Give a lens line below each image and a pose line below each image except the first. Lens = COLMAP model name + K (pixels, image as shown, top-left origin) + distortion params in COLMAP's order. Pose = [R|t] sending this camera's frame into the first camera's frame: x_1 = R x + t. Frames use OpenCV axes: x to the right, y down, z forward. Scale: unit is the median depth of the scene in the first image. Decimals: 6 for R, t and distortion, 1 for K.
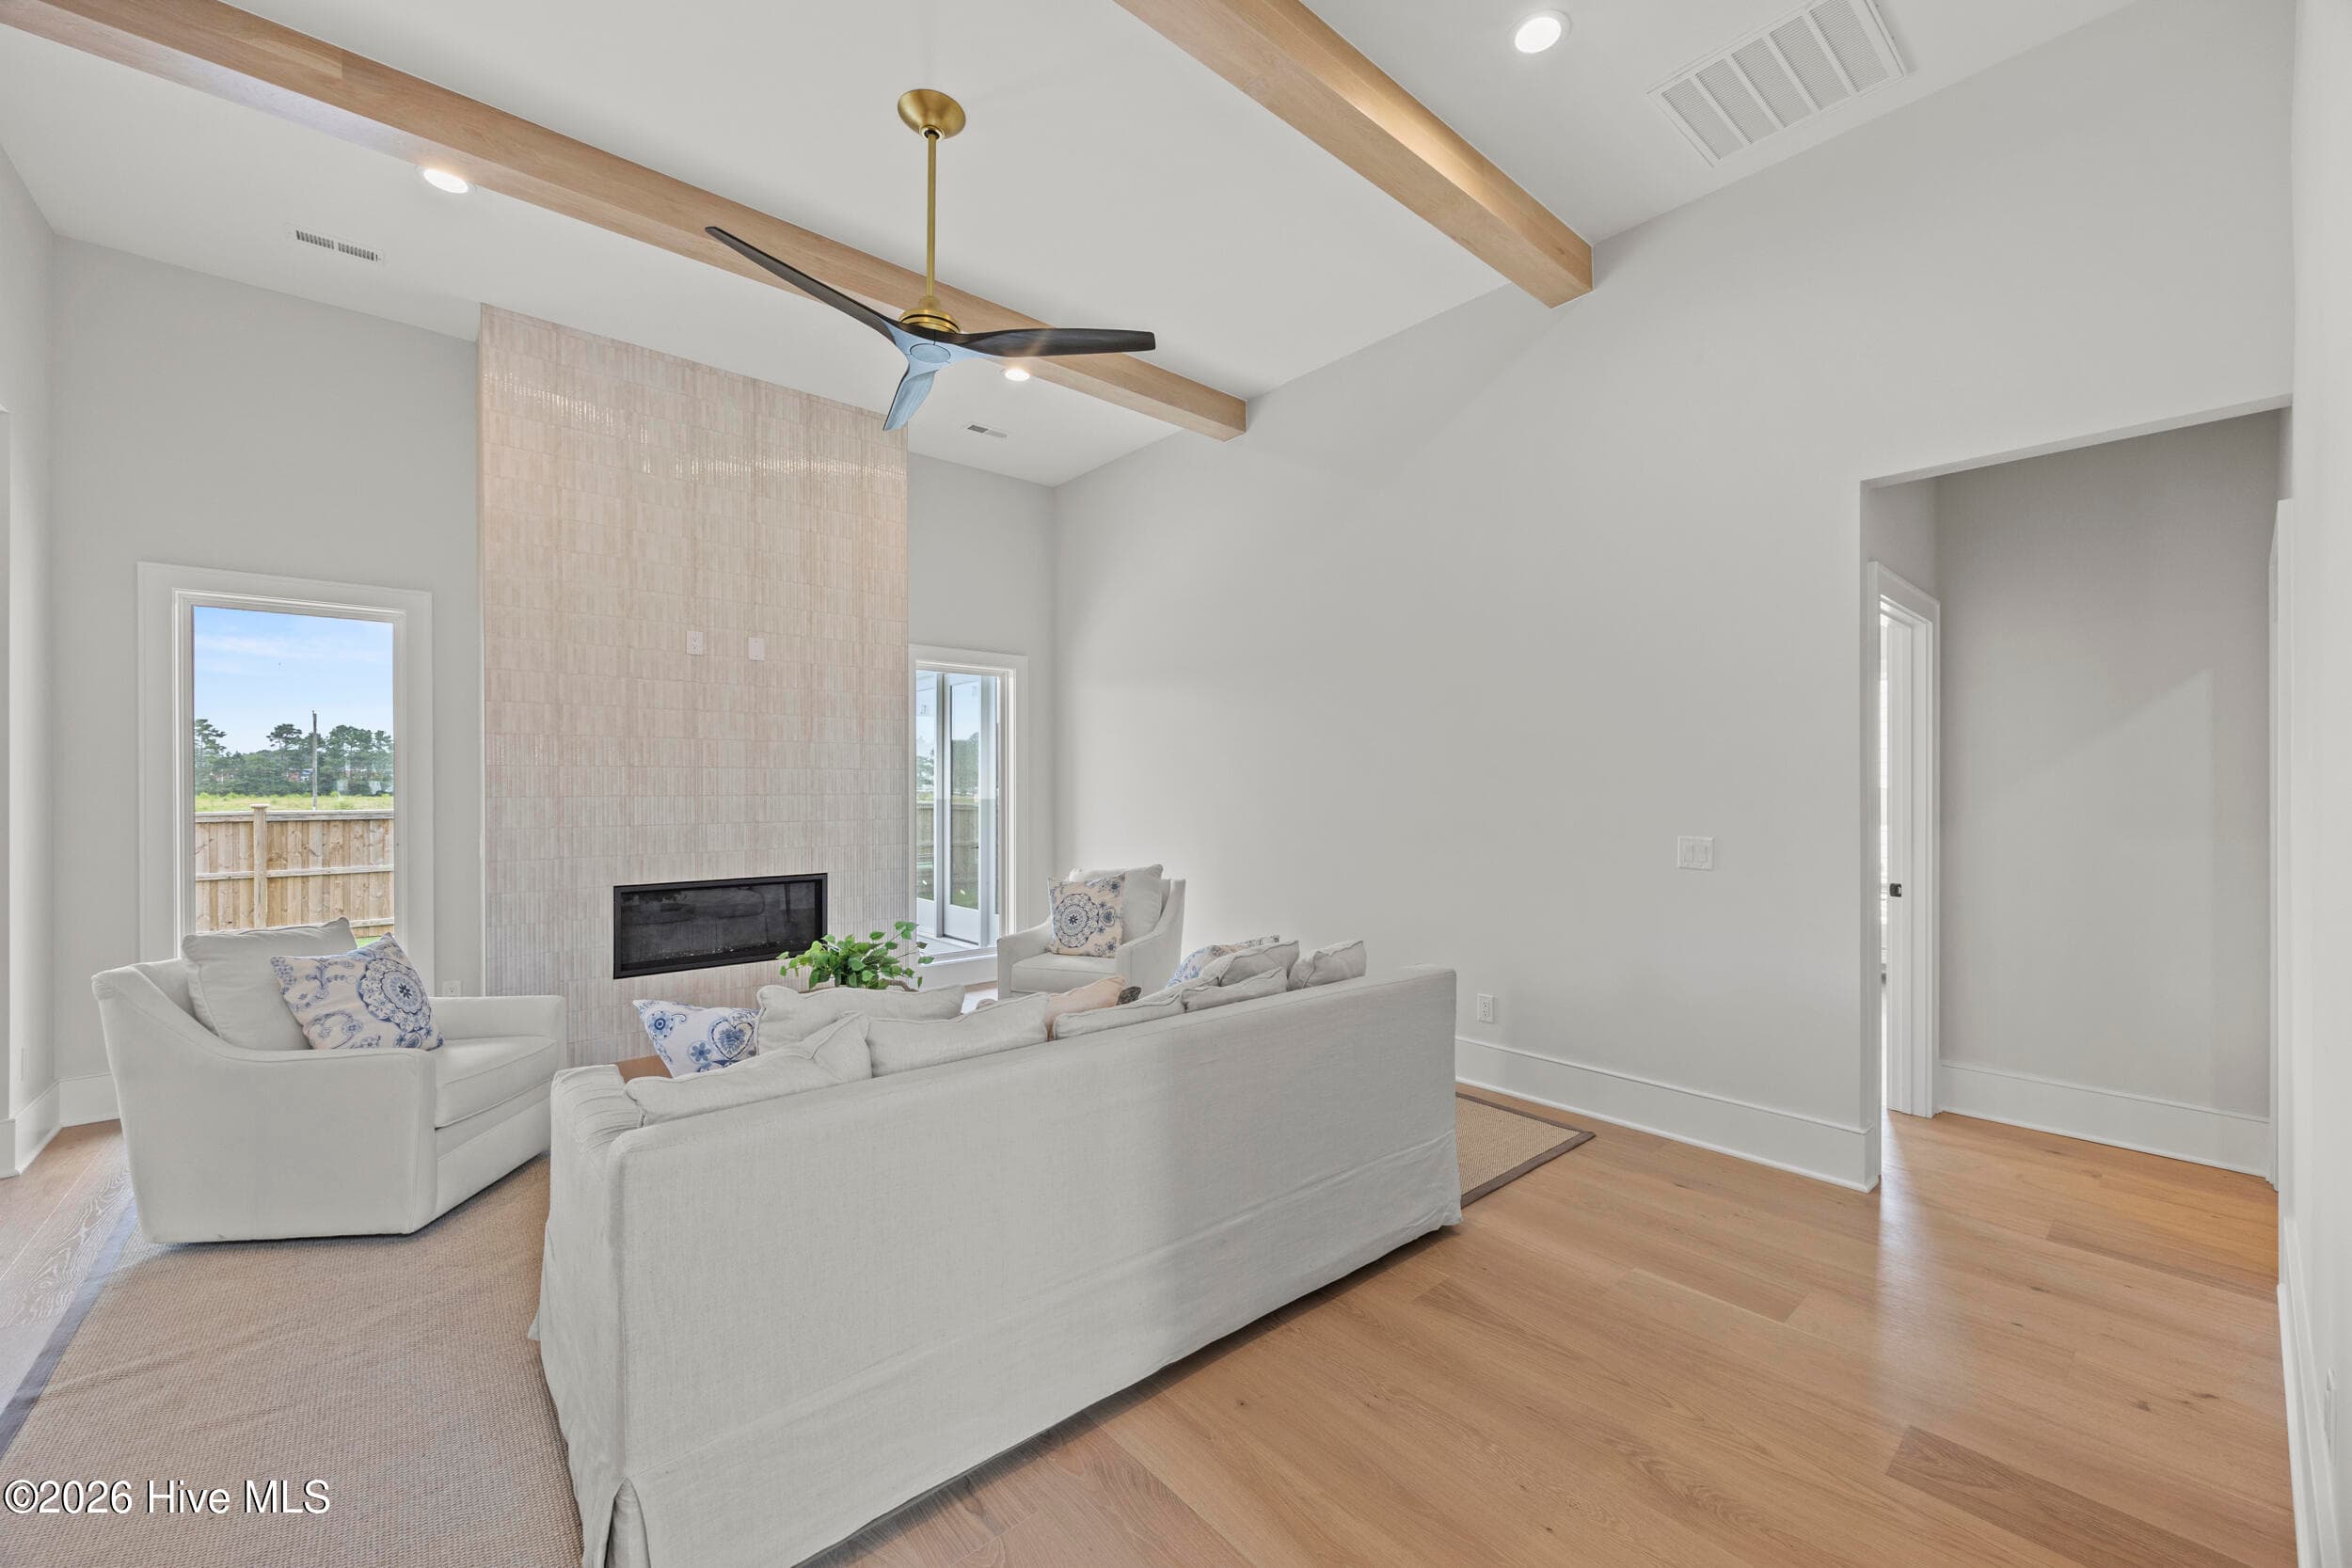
lens RADIAL K [[915.3, 0, 1183.4], [0, 915.3, 788.3], [0, 0, 1]] dist [0.000969, -0.000096]
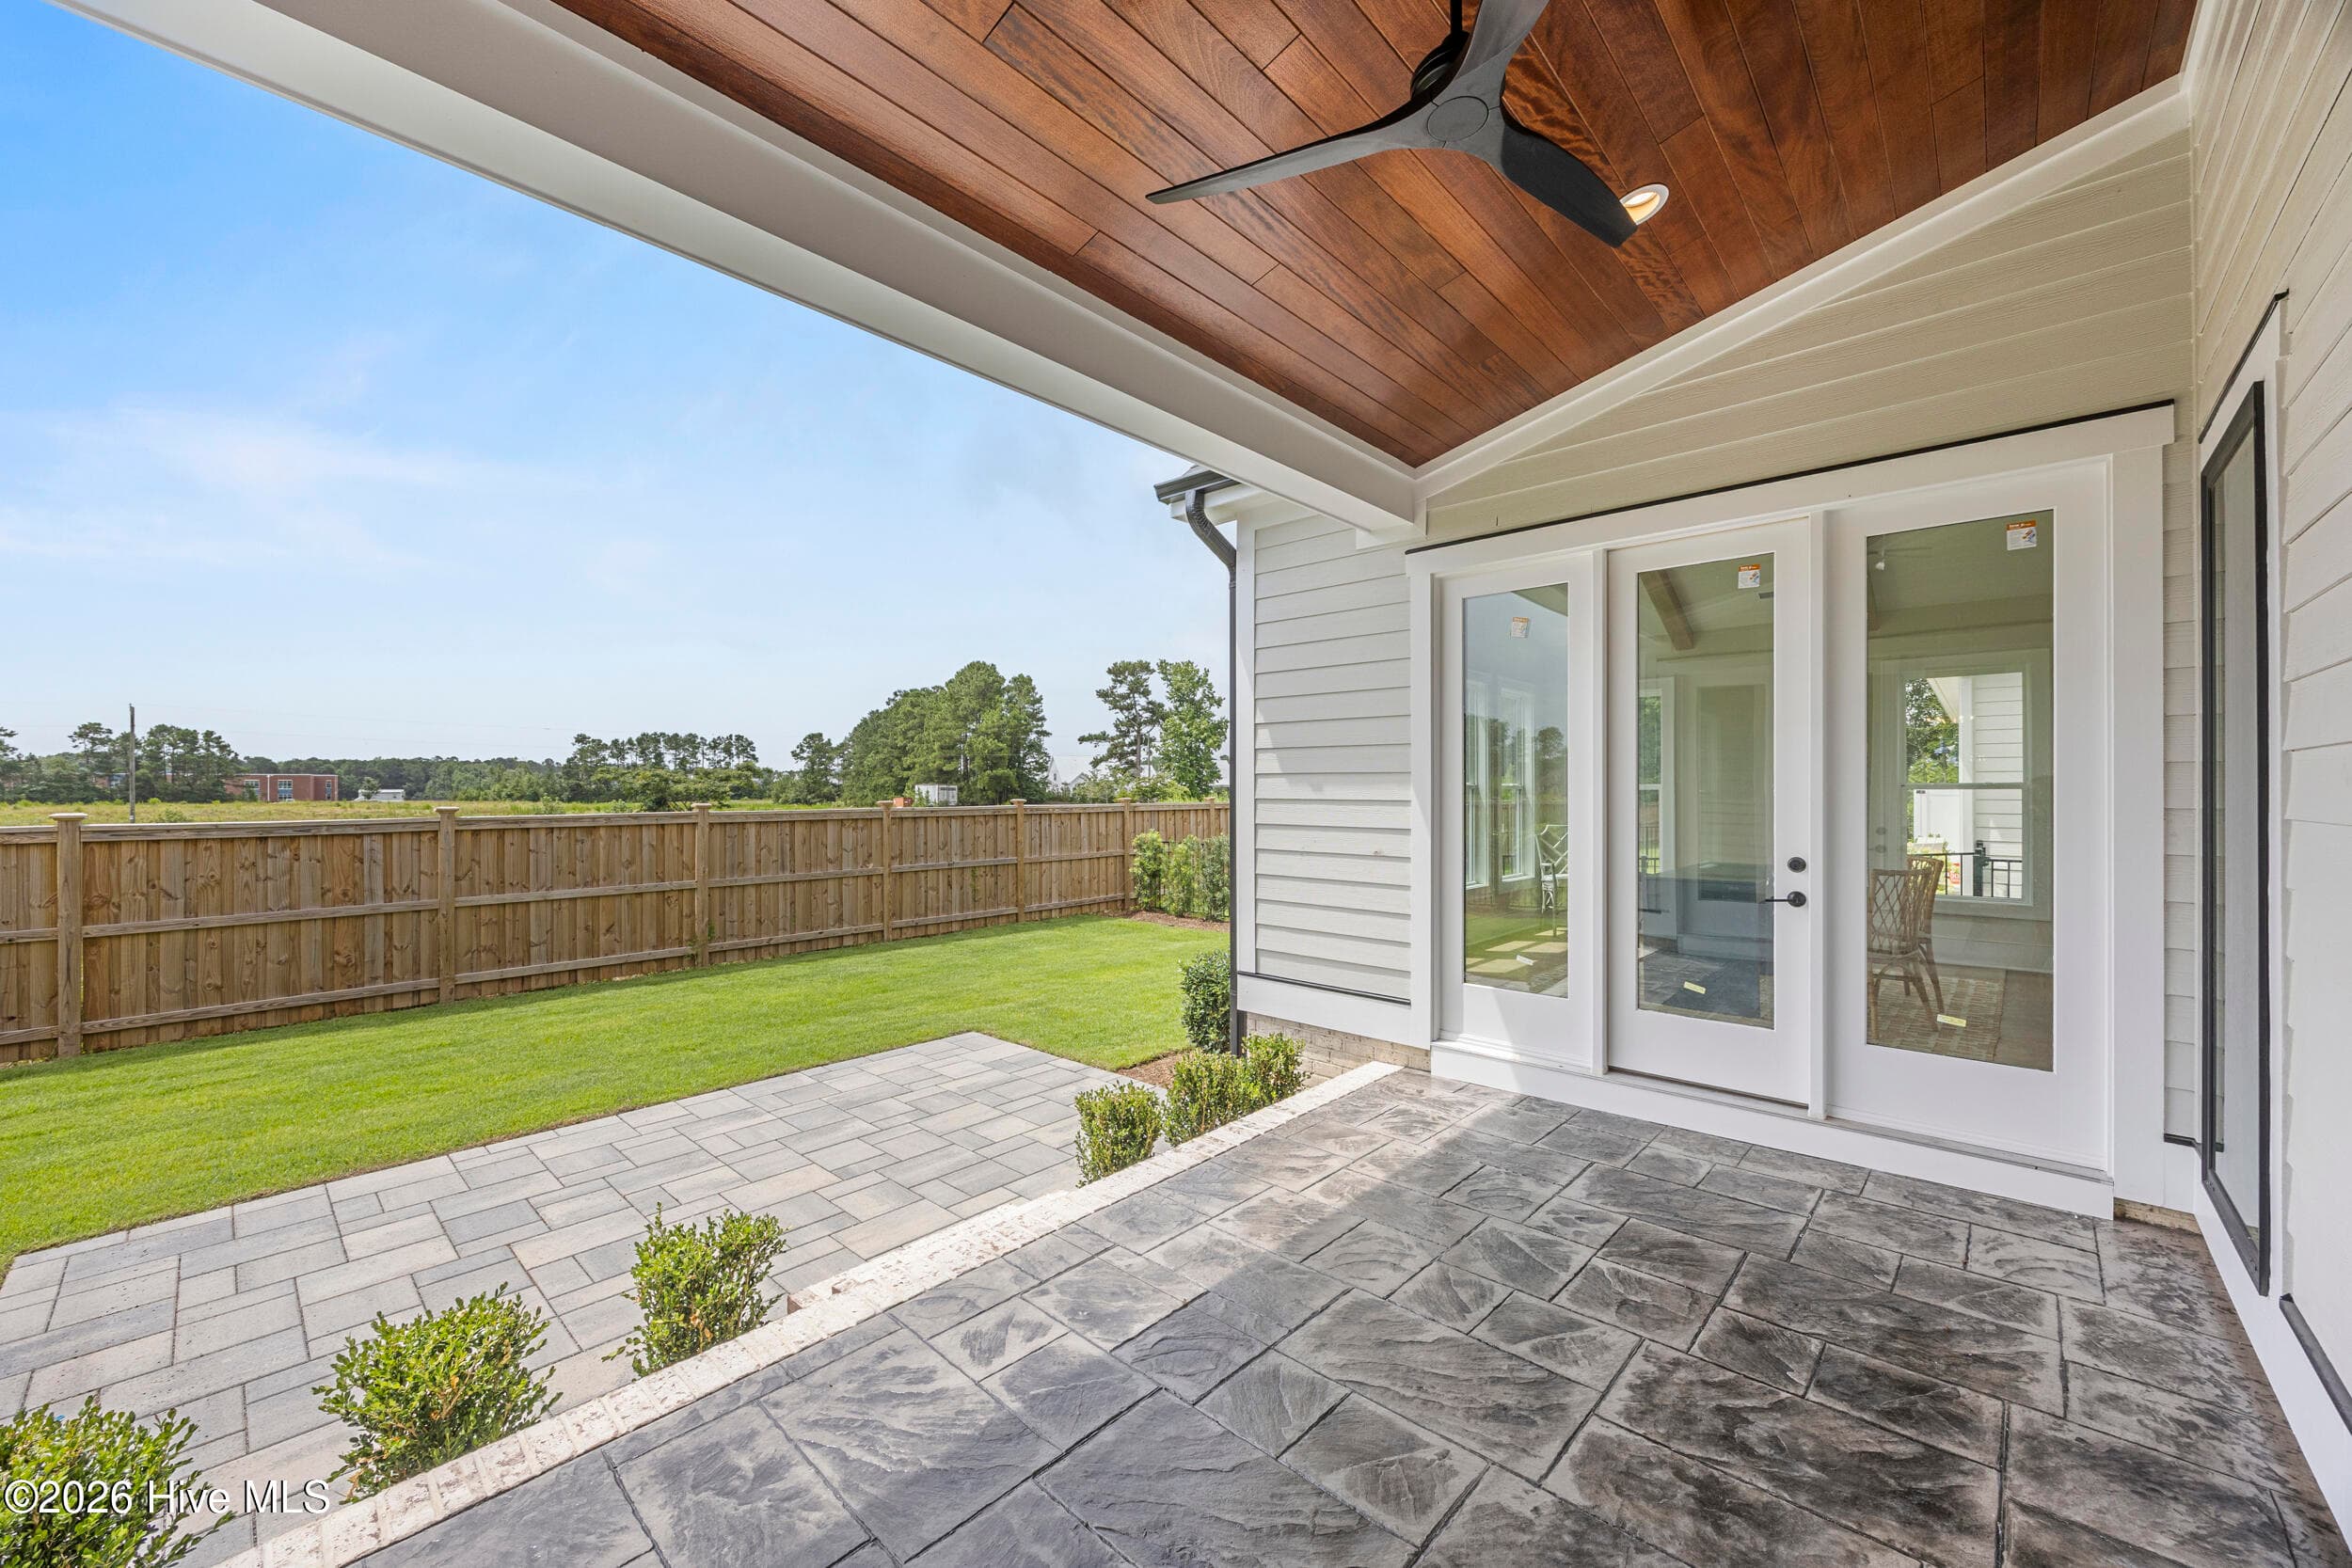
lens RADIAL K [[892.8, 0, 1182.8], [0, 892.8, 787.9], [0, 0, 1]] dist [-0.002000, -0.000364]
pose [[0.993730, -0.002699, 0.111772, -0.923208], [0.003224, 0.999985, -0.004516, 0.014437], [-0.111758, 0.004848, 0.993724, 0.901085]]
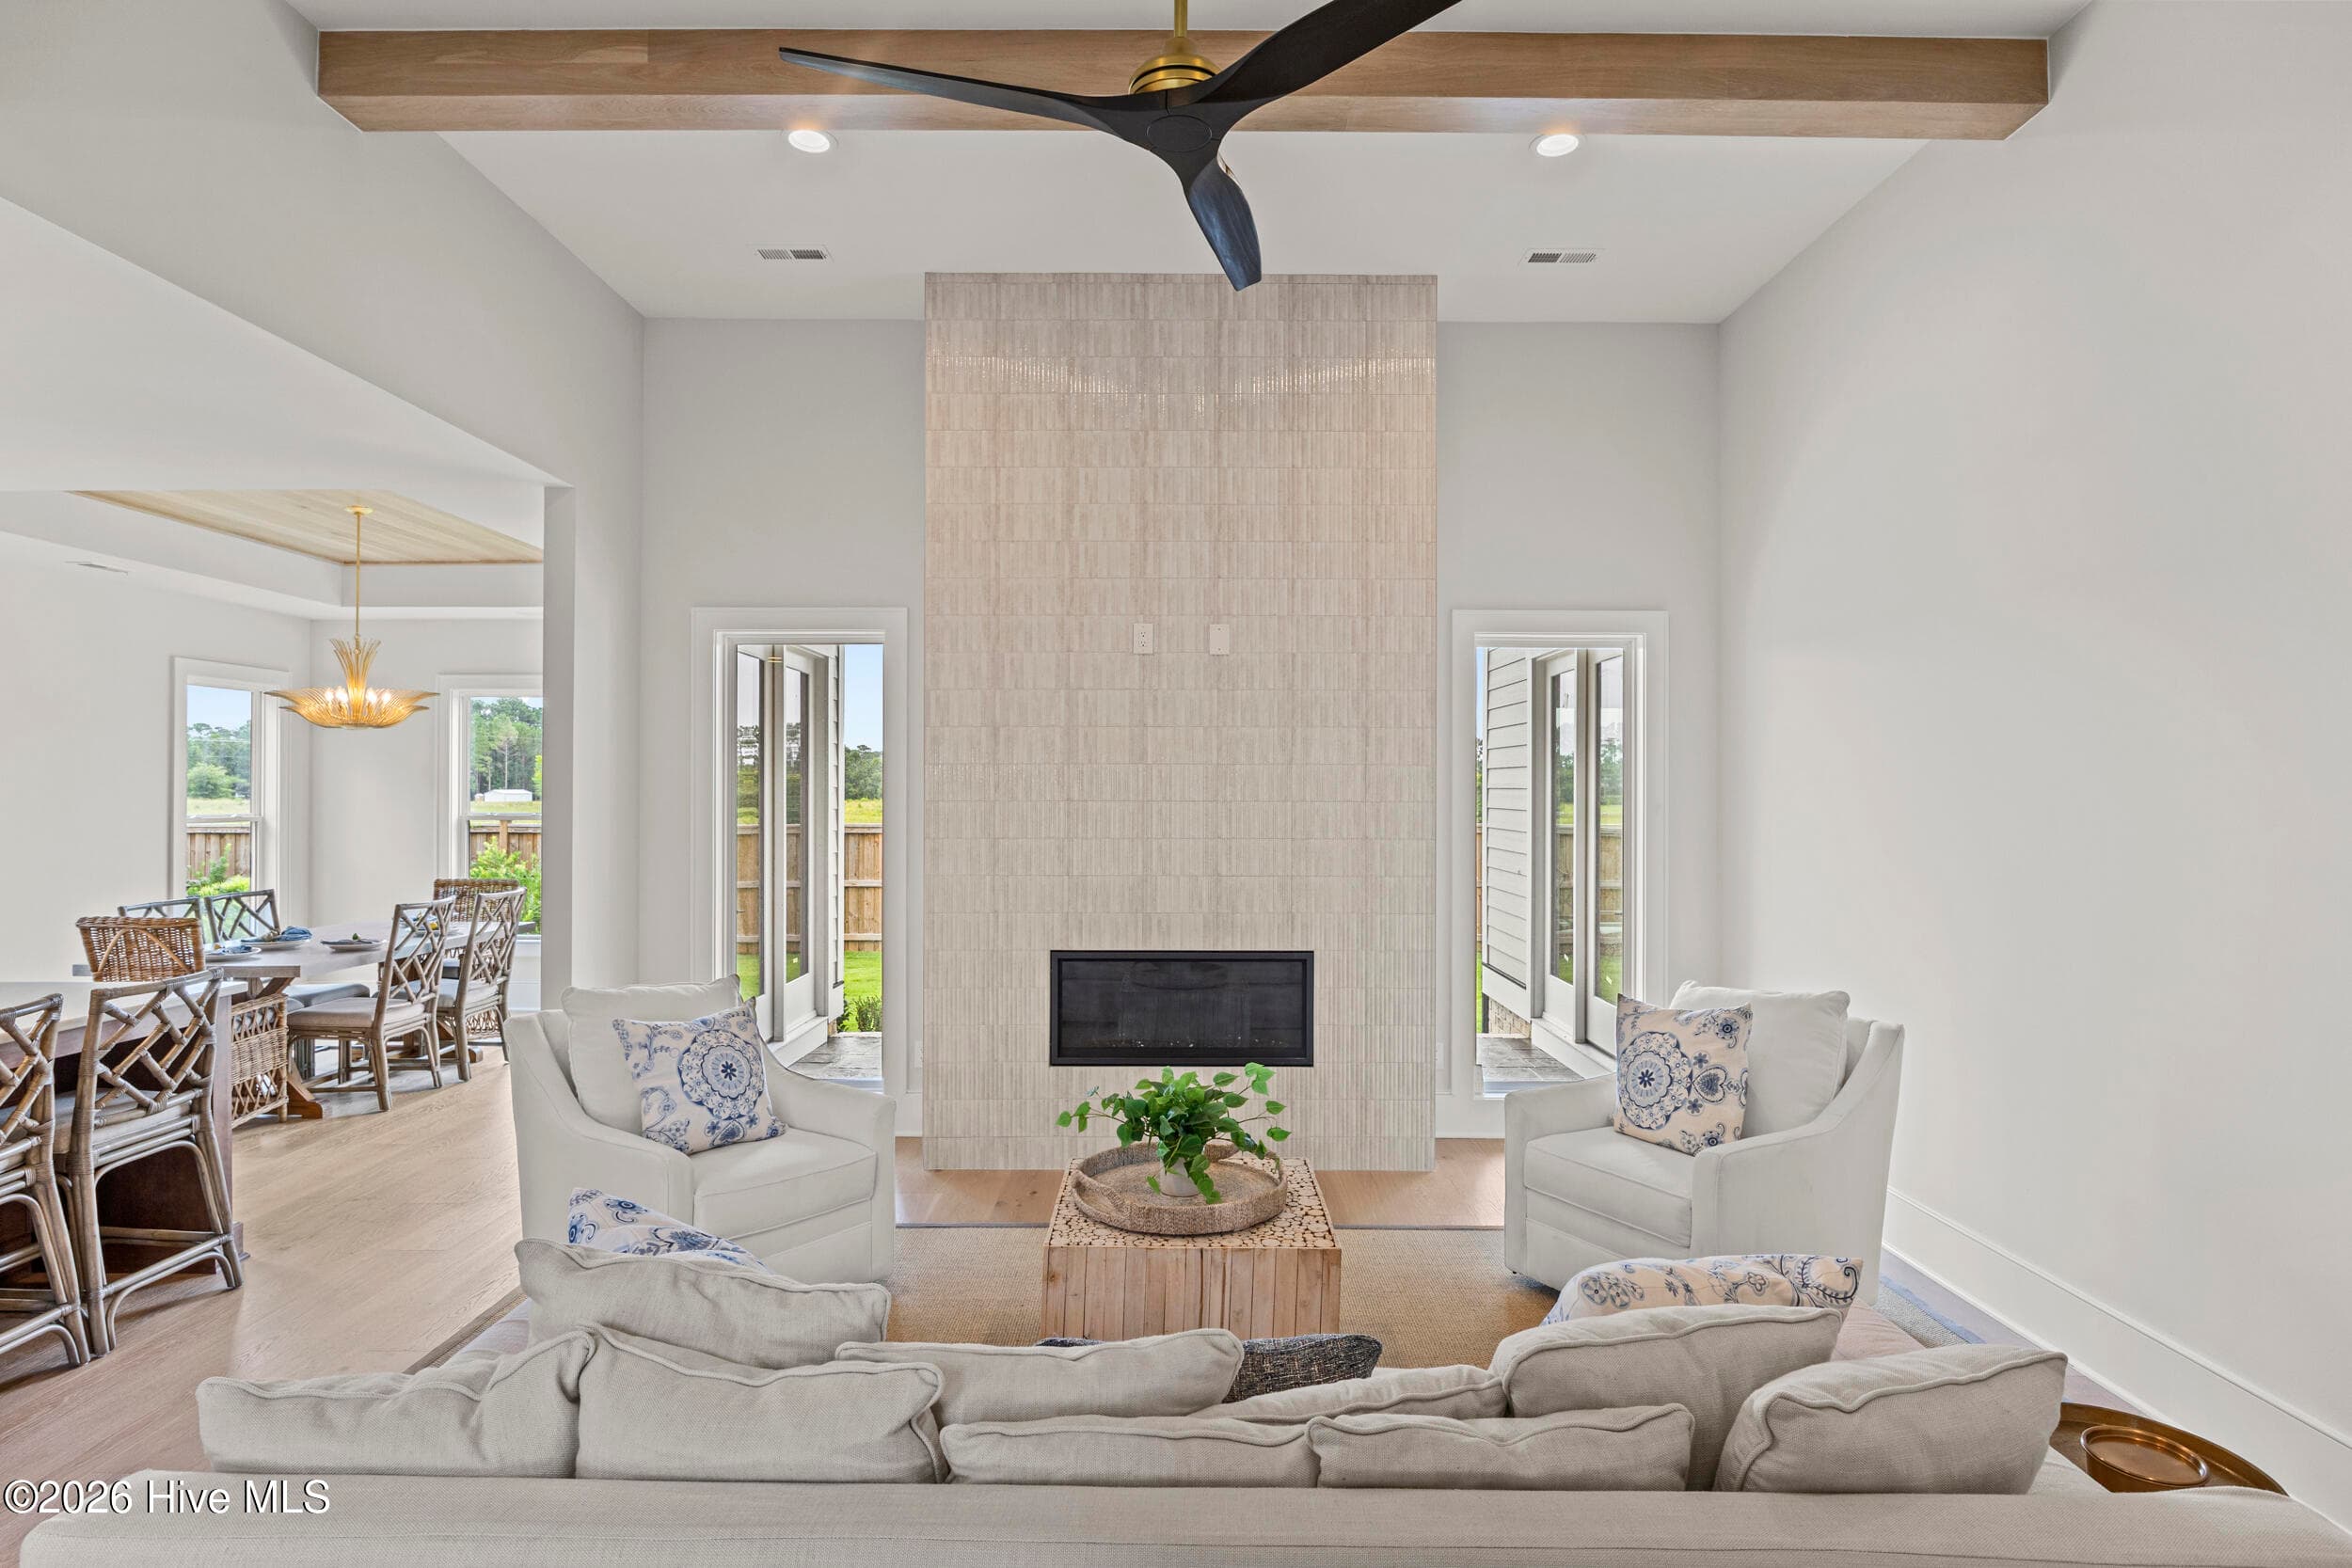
lens RADIAL K [[1200.1, 0, 1181.2], [0, 1200.1, 786.7], [0, 0, 1]] dist [-0.012778, -0.001007]
pose [[0.754888, 0.000216, -0.655854, 0.143206], [-0.004894, 0.999974, -0.005303, -0.029179], [0.655836, 0.007213, 0.754869, 0.257125]]
